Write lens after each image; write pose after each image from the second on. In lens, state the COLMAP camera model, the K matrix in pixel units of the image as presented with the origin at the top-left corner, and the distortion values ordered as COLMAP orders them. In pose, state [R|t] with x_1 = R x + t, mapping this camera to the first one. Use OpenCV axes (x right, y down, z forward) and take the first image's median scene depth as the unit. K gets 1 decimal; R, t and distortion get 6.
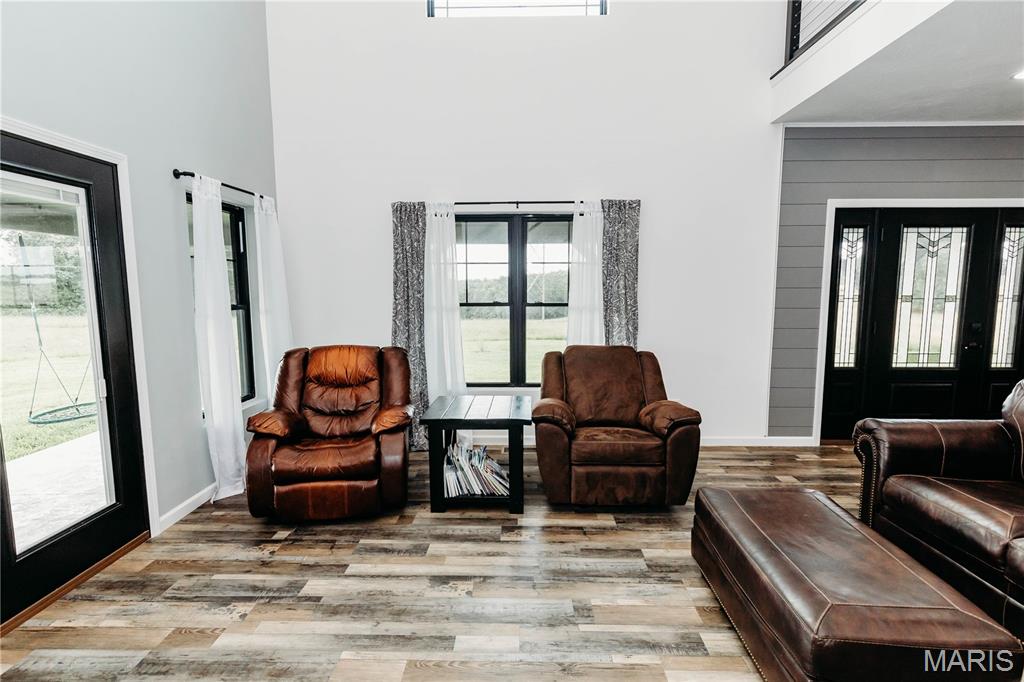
lens RADIAL K [[505.8, 0, 487.4], [0, 505.8, 349.3], [0, 0, 1]] dist [0.003503, 0.000389]
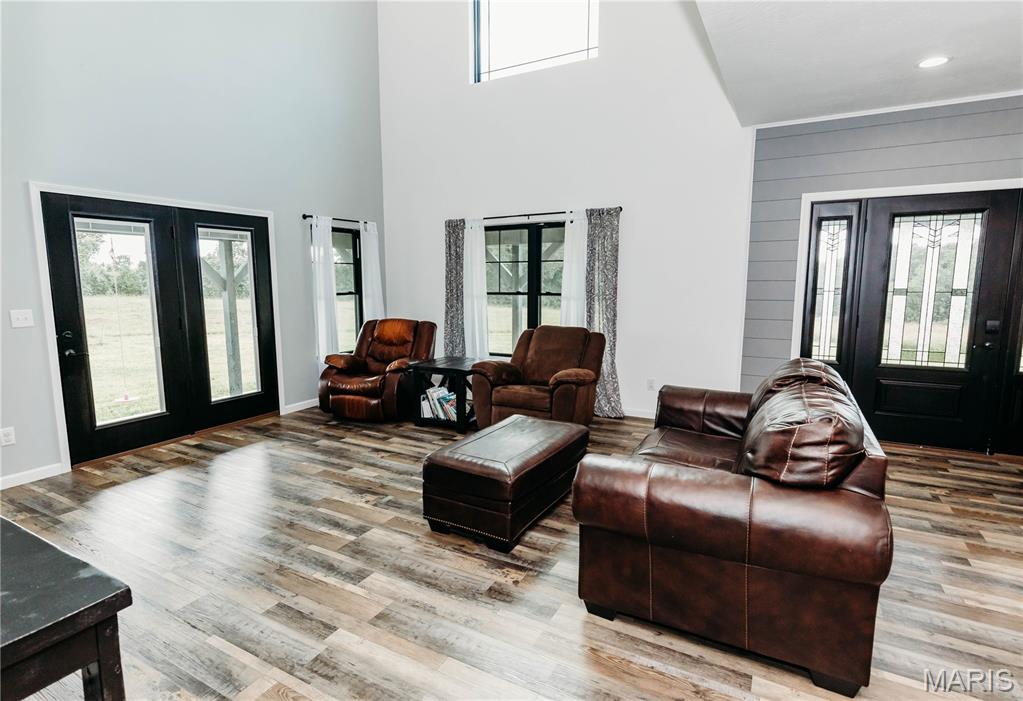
lens RADIAL K [[526.8, 0, 484.3], [0, 526.8, 353.8], [0, 0, 1]] dist [0.006821, 0.000799]
pose [[0.877072, 0.065633, -0.475854, 0.674306], [-0.056374, 0.997840, 0.033723, 0.027948], [0.477040, -0.002751, 0.878877, -0.259204]]
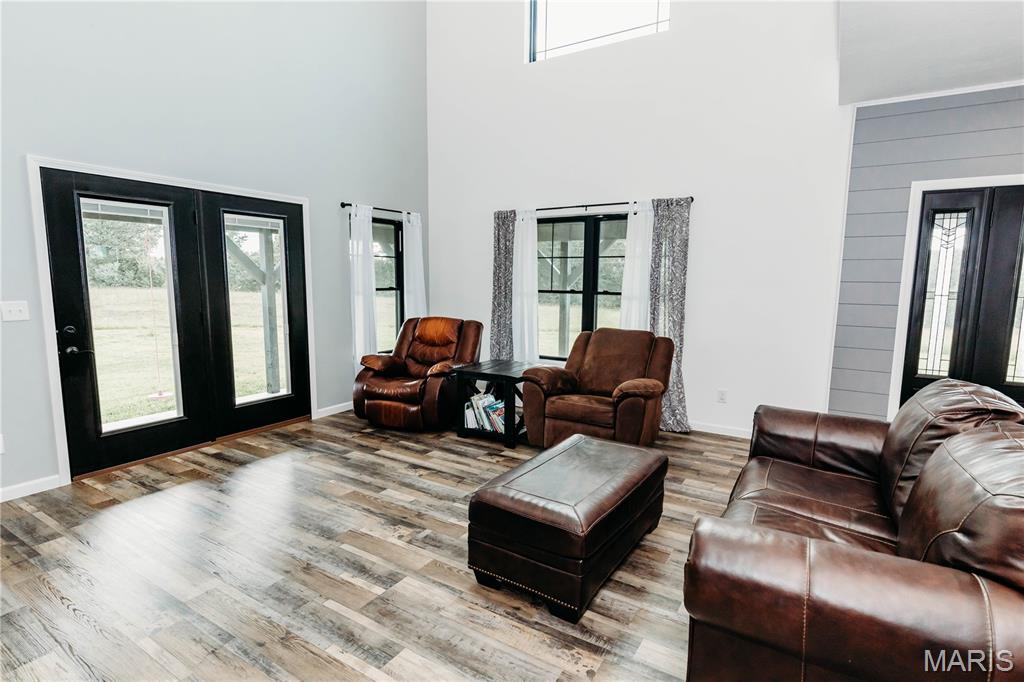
lens RADIAL K [[505.8, 0, 509.9], [0, 505.8, 348.3], [0, 0, 1]] dist [0.003503, 0.000389]
pose [[0.863342, 0.081314, -0.498025, 0.561537], [-0.075209, 0.996643, 0.032349, 0.017535], [0.498984, 0.009528, 0.866559, -0.117308]]
